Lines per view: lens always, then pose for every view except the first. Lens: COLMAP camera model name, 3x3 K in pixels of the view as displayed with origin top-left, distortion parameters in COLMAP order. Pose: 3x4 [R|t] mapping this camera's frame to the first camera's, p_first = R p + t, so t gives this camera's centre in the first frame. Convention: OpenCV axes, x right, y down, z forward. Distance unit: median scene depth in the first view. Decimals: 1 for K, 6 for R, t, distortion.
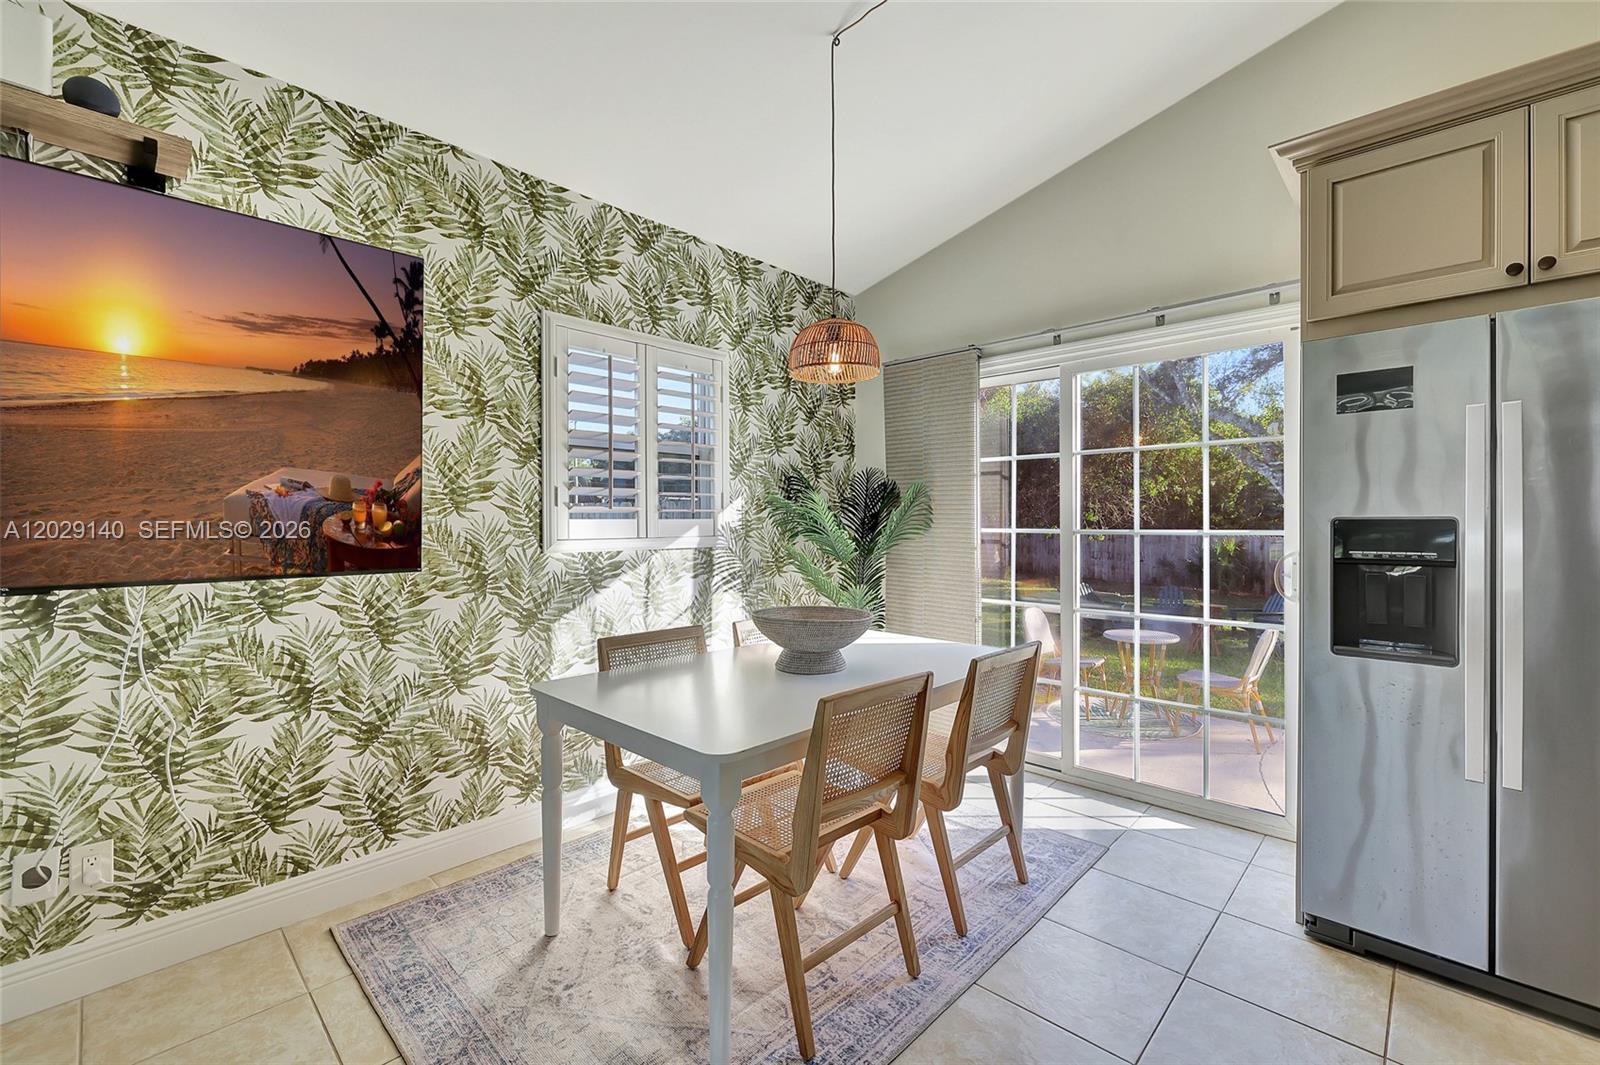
lens RADIAL K [[671.3, 0, 802.8], [0, 671.3, 527.6], [0, 0, 1]] dist [0.006711, -0.004332]
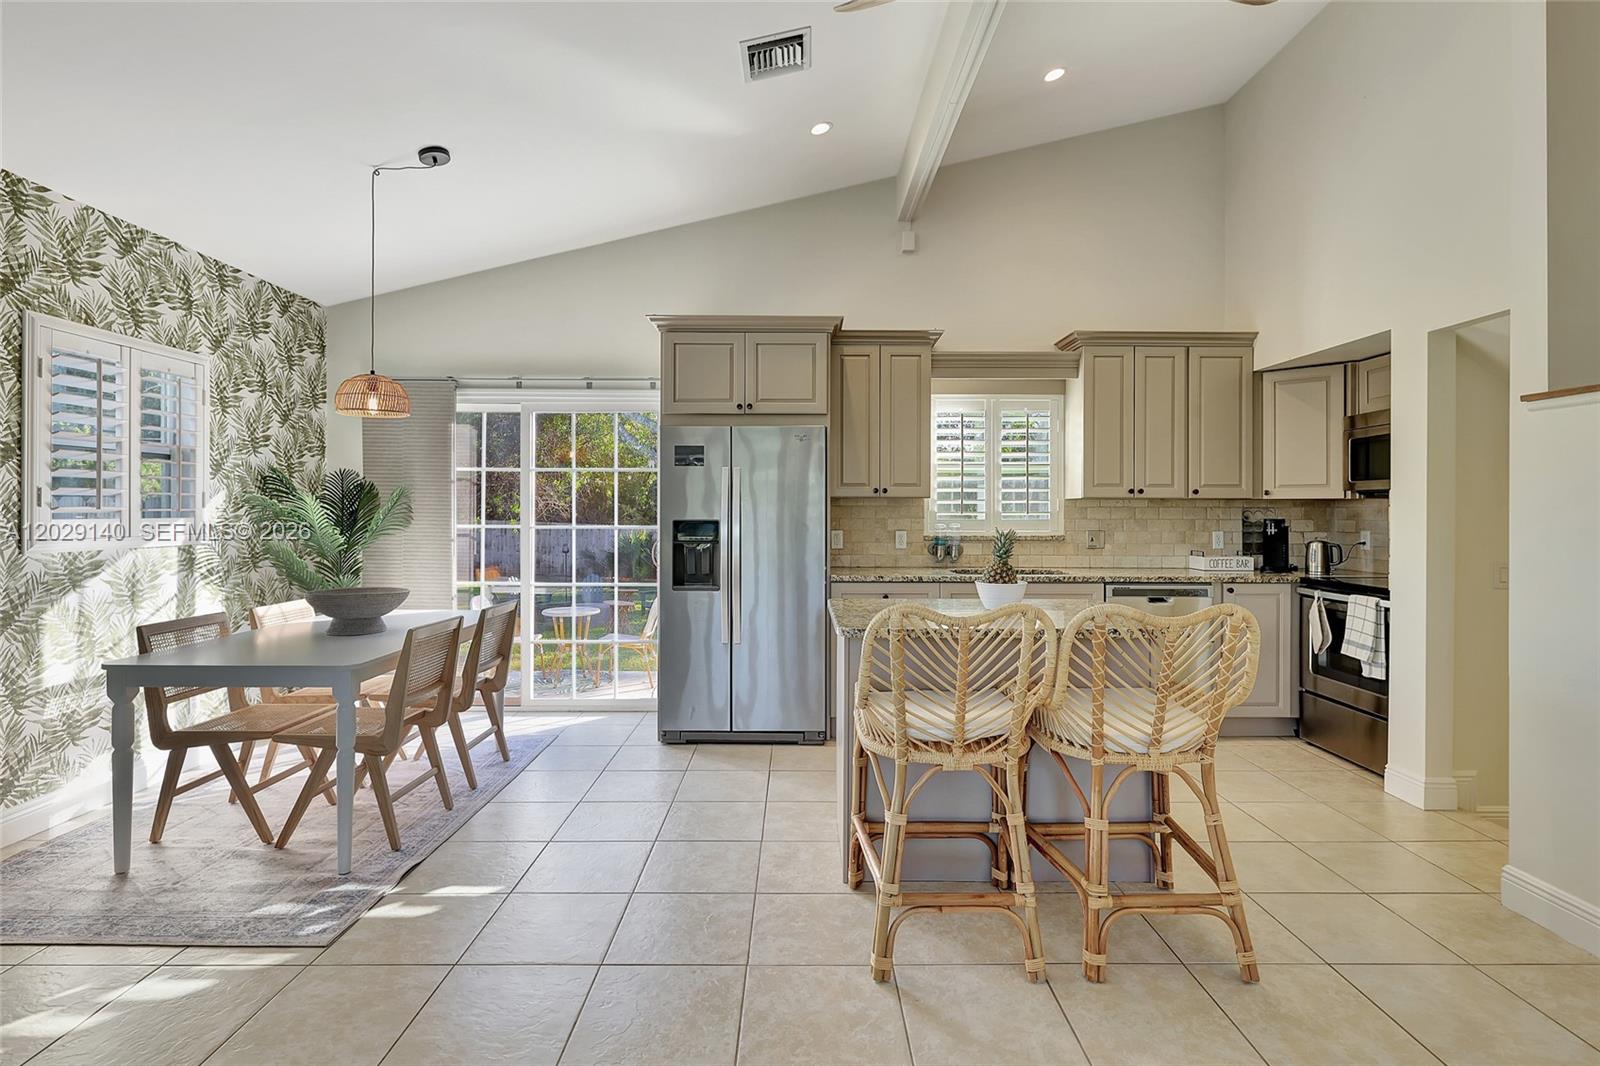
lens RADIAL K [[780.6, 0, 803.5], [0, 780.6, 510.0], [0, 0, 1]] dist [0.002110, -0.000162]
pose [[0.721234, 0.006769, 0.692659, -0.376136], [0.000990, 0.999941, -0.010802, -0.013725], [-0.692691, 0.008477, 0.721185, -0.668705]]
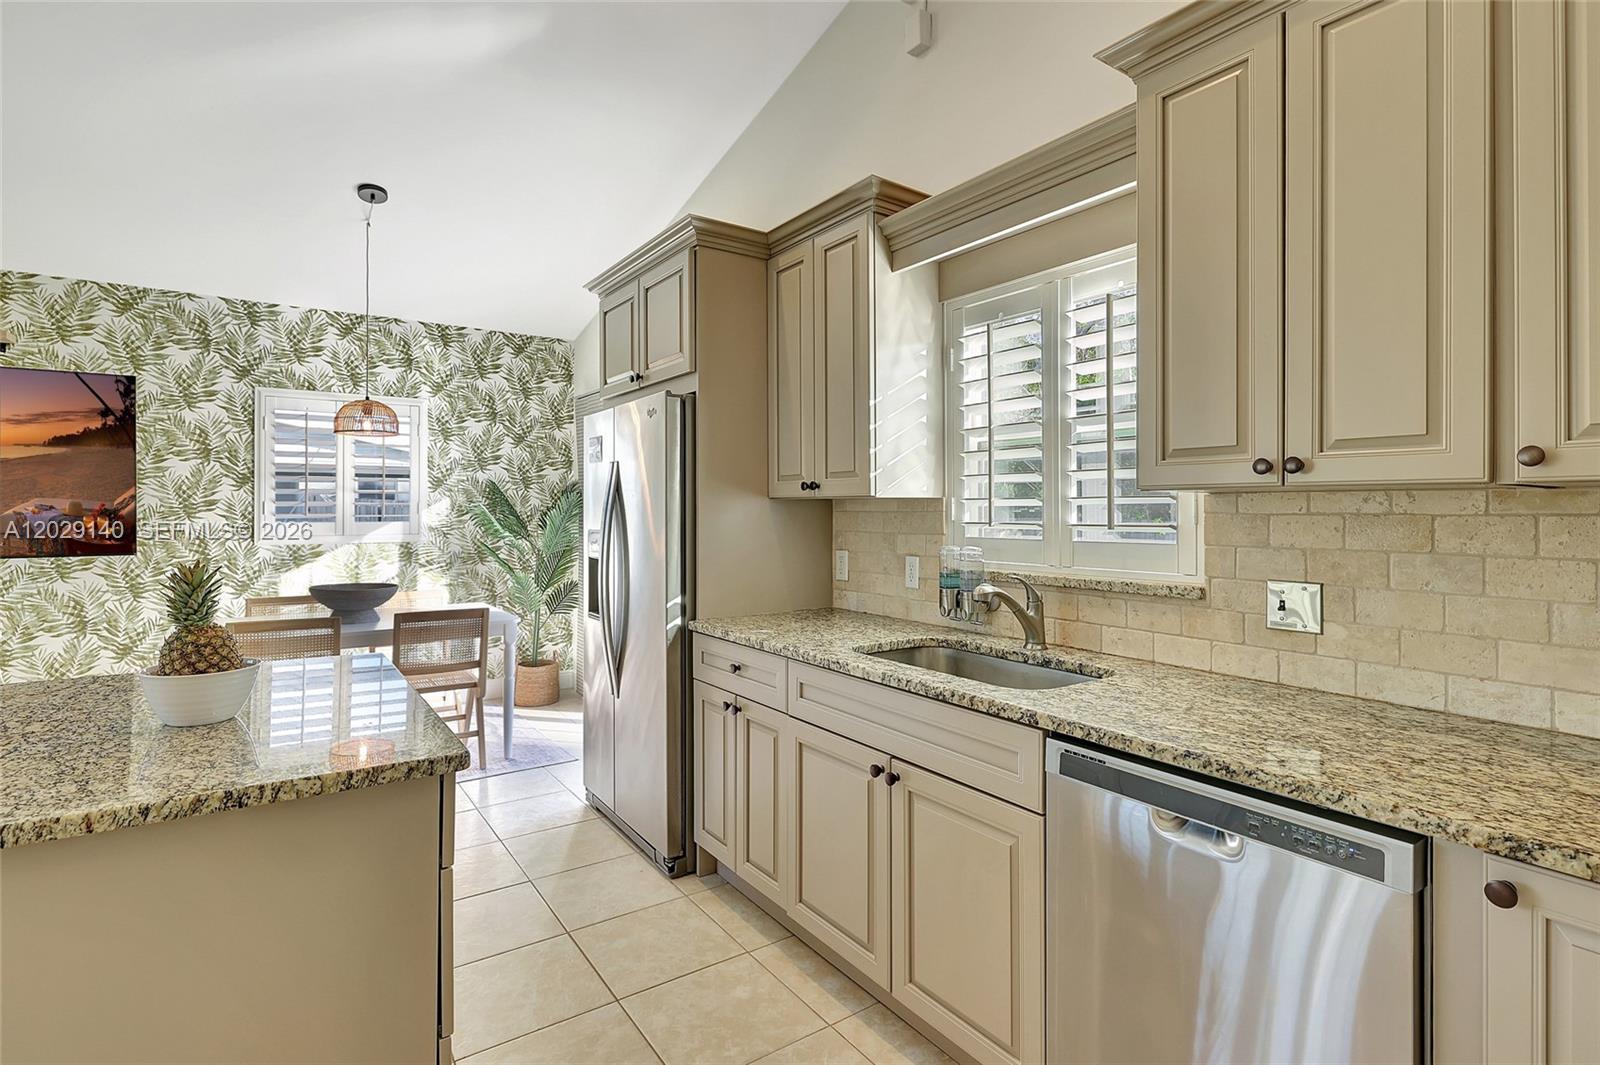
lens RADIAL K [[780.6, 0, 808.4], [0, 780.6, 505.7], [0, 0, 1]] dist [0.002110, -0.000162]
pose [[0.979559, 0.003309, -0.201131, 1.281449], [-0.006100, 0.999894, -0.013257, -0.037903], [0.201065, 0.014213, 0.979475, -0.520749]]
